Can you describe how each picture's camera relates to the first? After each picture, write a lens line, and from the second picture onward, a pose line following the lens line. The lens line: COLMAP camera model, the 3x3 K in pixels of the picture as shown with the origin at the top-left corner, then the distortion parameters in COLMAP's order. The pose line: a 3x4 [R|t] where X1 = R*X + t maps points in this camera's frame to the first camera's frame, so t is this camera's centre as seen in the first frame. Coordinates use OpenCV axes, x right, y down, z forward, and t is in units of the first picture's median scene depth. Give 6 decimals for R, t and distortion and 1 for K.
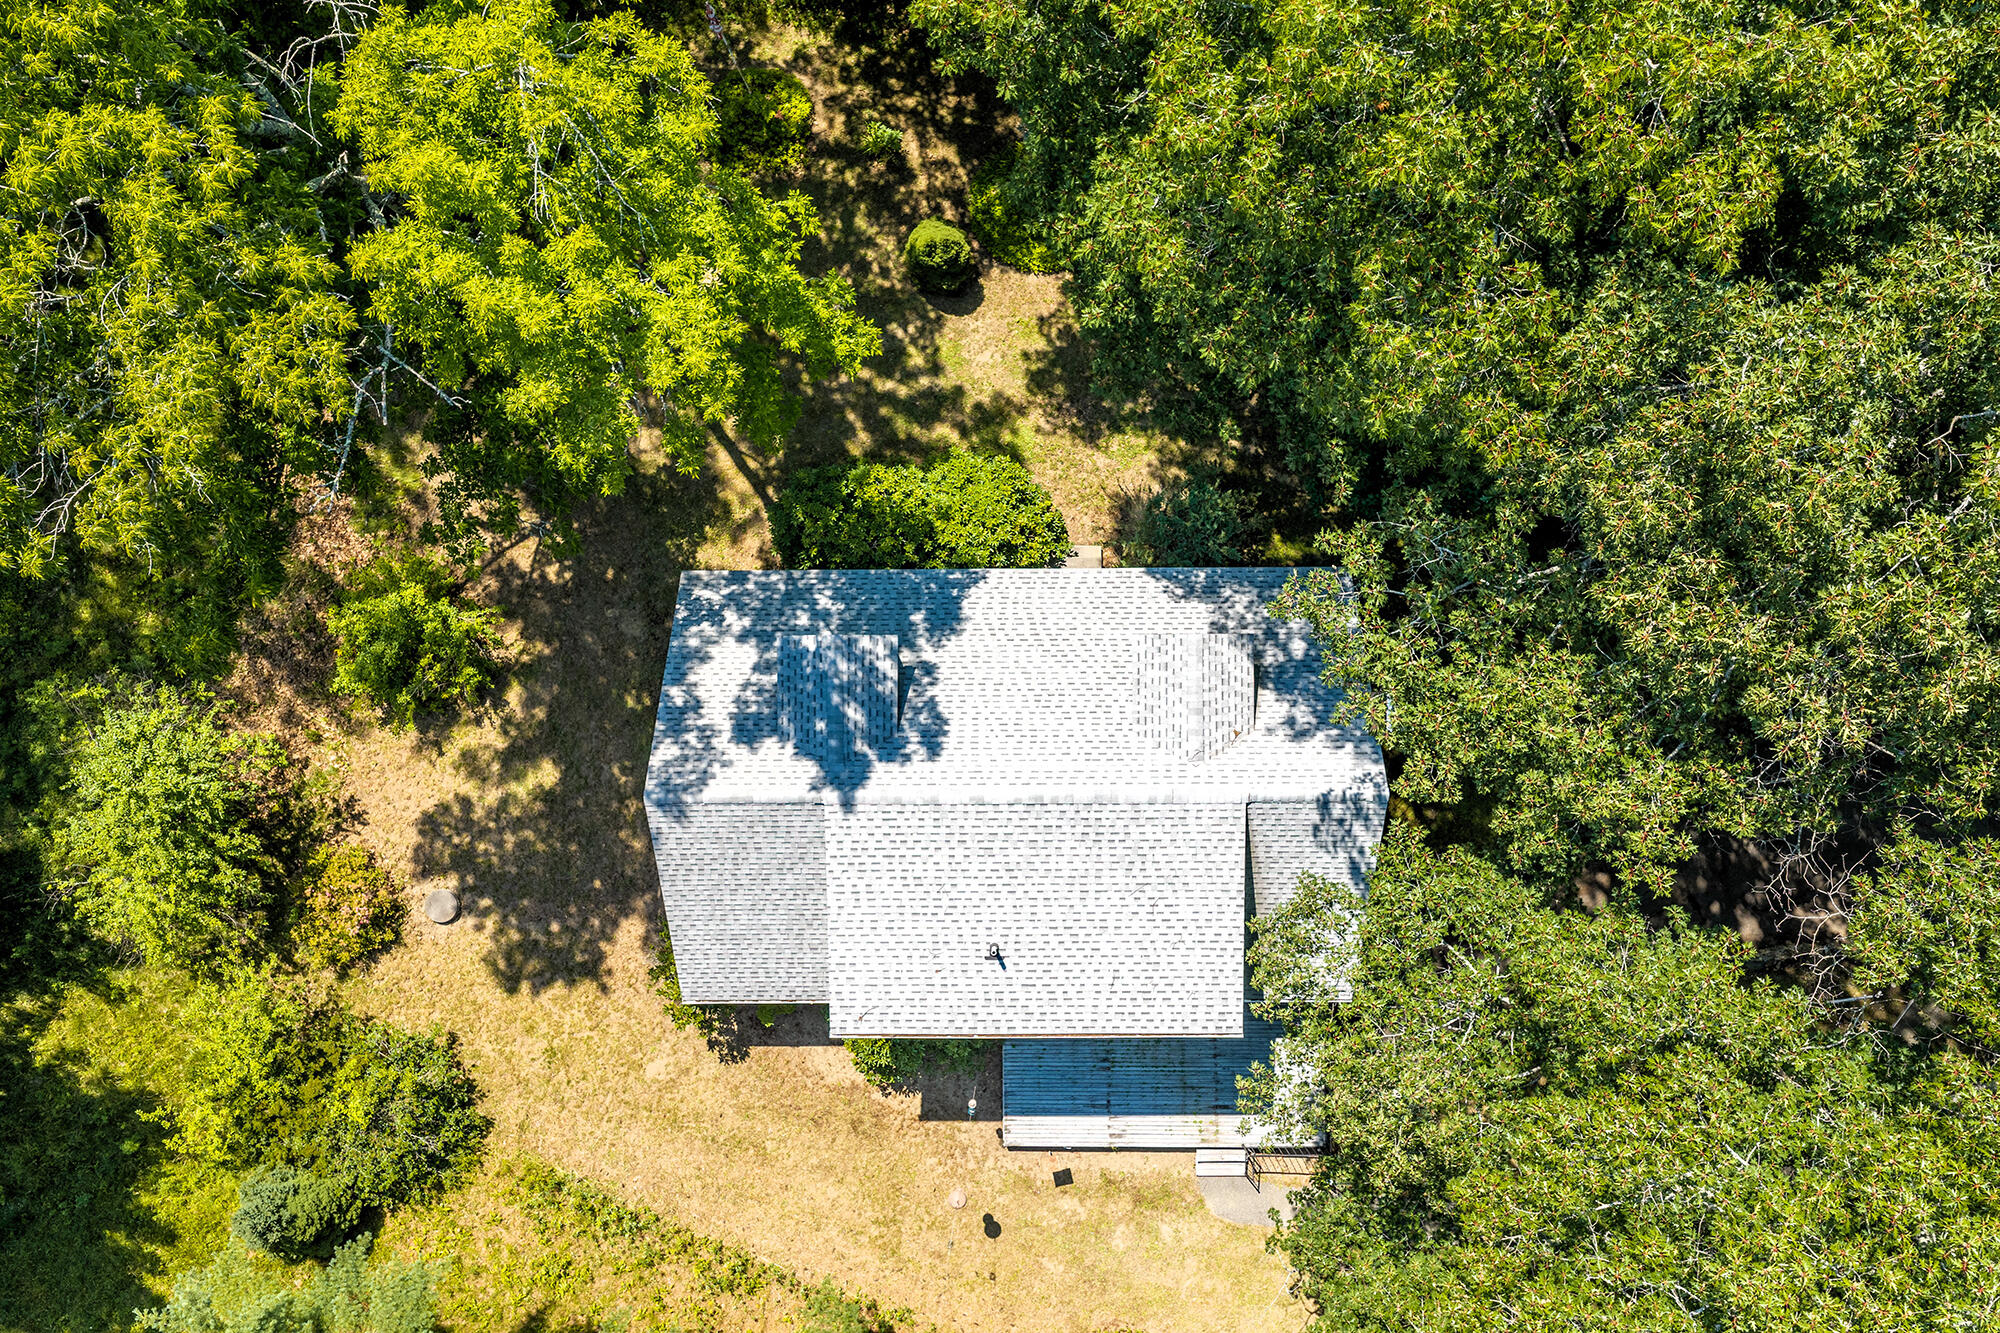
lens RADIAL K [[1683.3, 0, 1000.4], [0, 1683.3, 680.1], [0, 0, 1]] dist [0.043732, -0.013178]
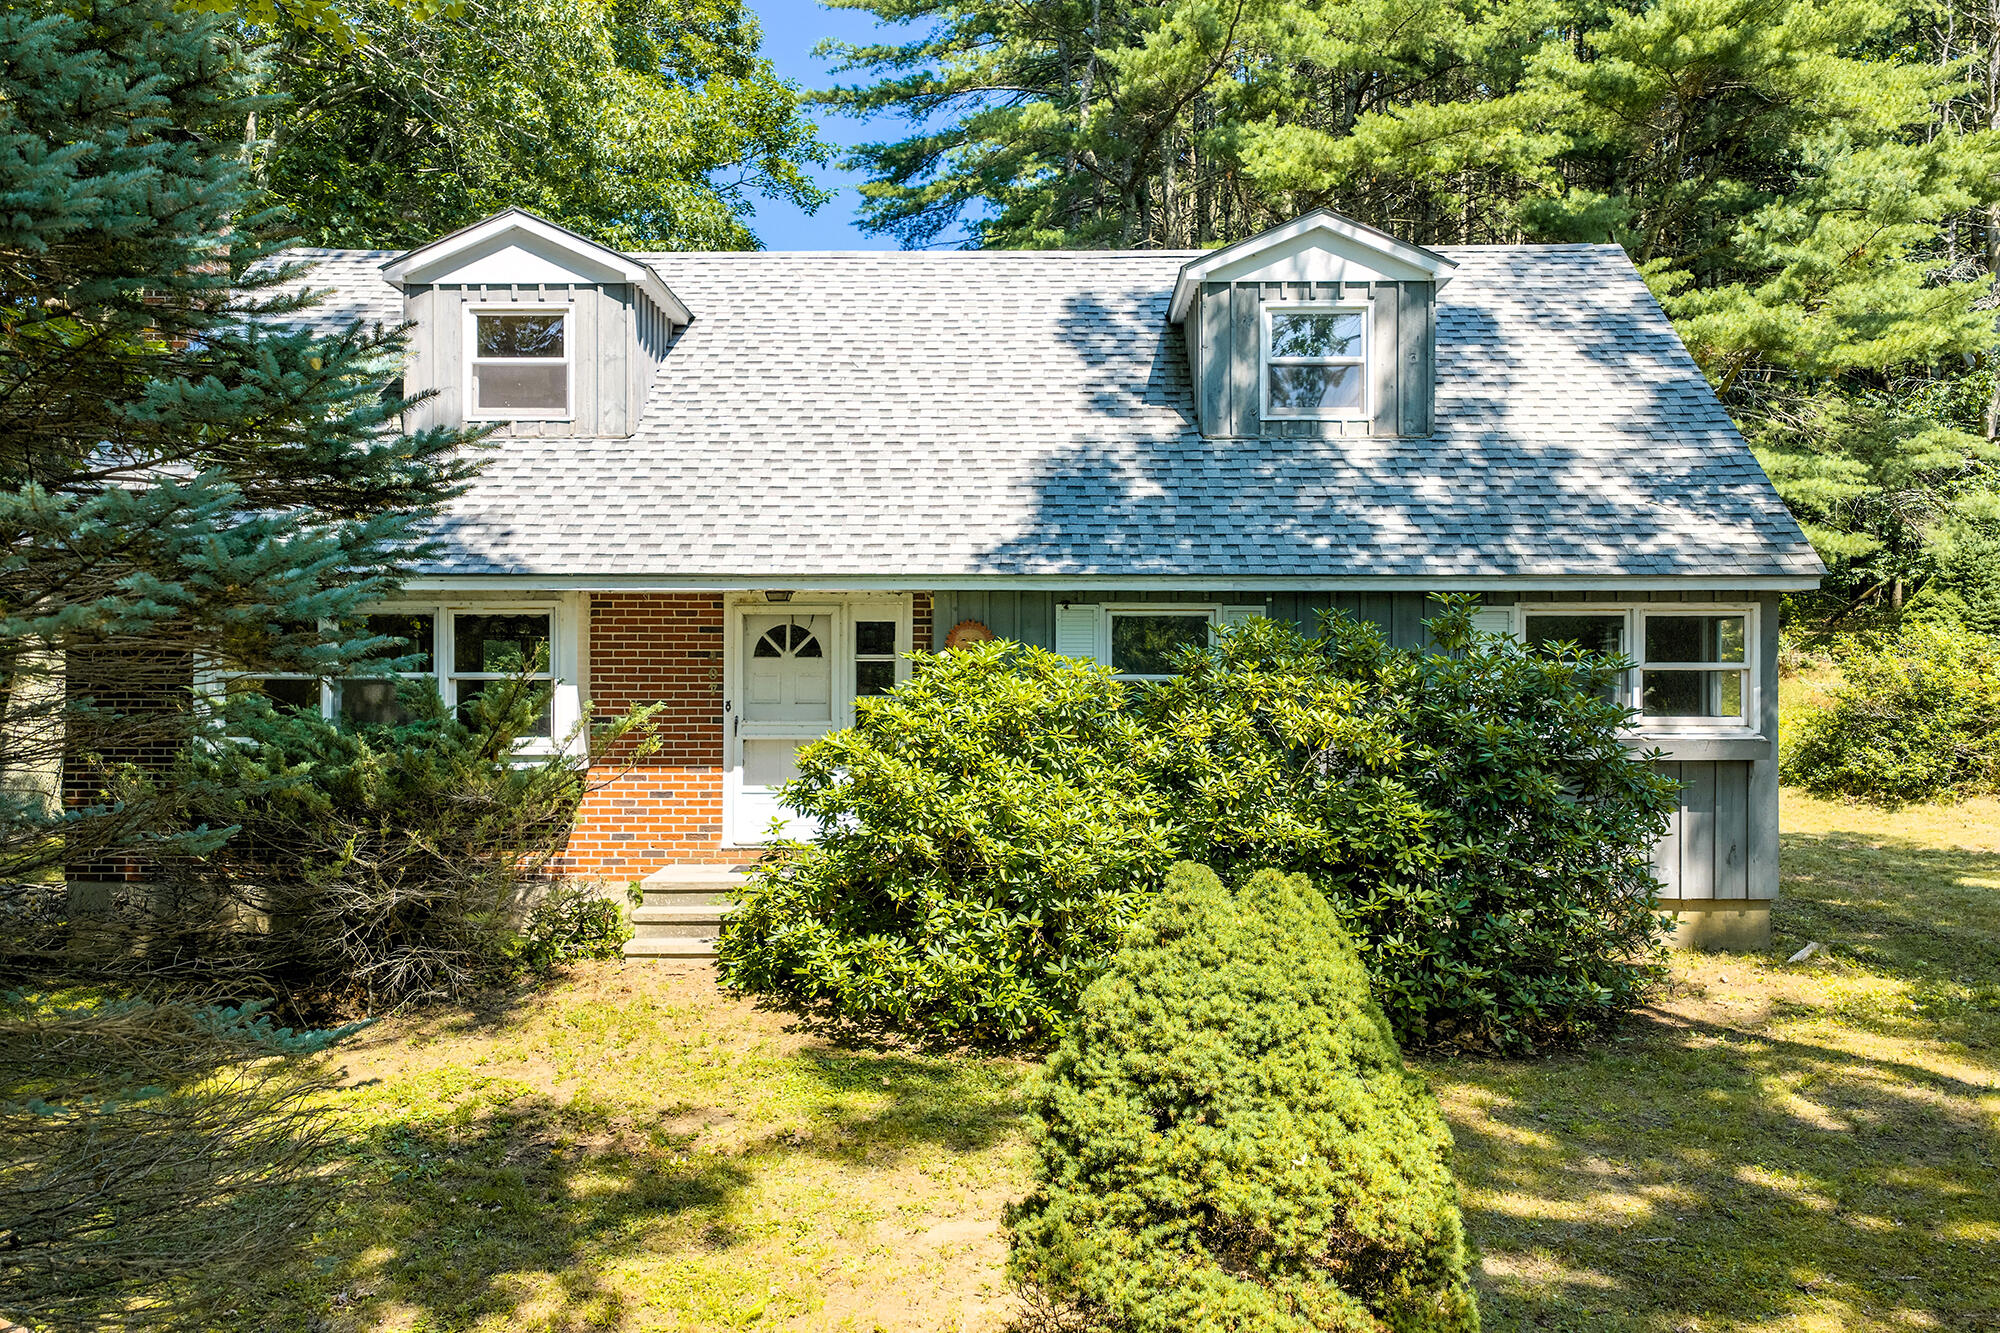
lens RADIAL K [[1683.3, 0, 1000.4], [0, 1683.3, 680.1], [0, 0, 1]] dist [0.043732, -0.013178]
pose [[-0.999816, -0.000991, 0.019146, -0.023083], [0.019114, 0.026087, 0.999477, -0.436128], [-0.001490, 0.999659, -0.026063, 1.055931]]
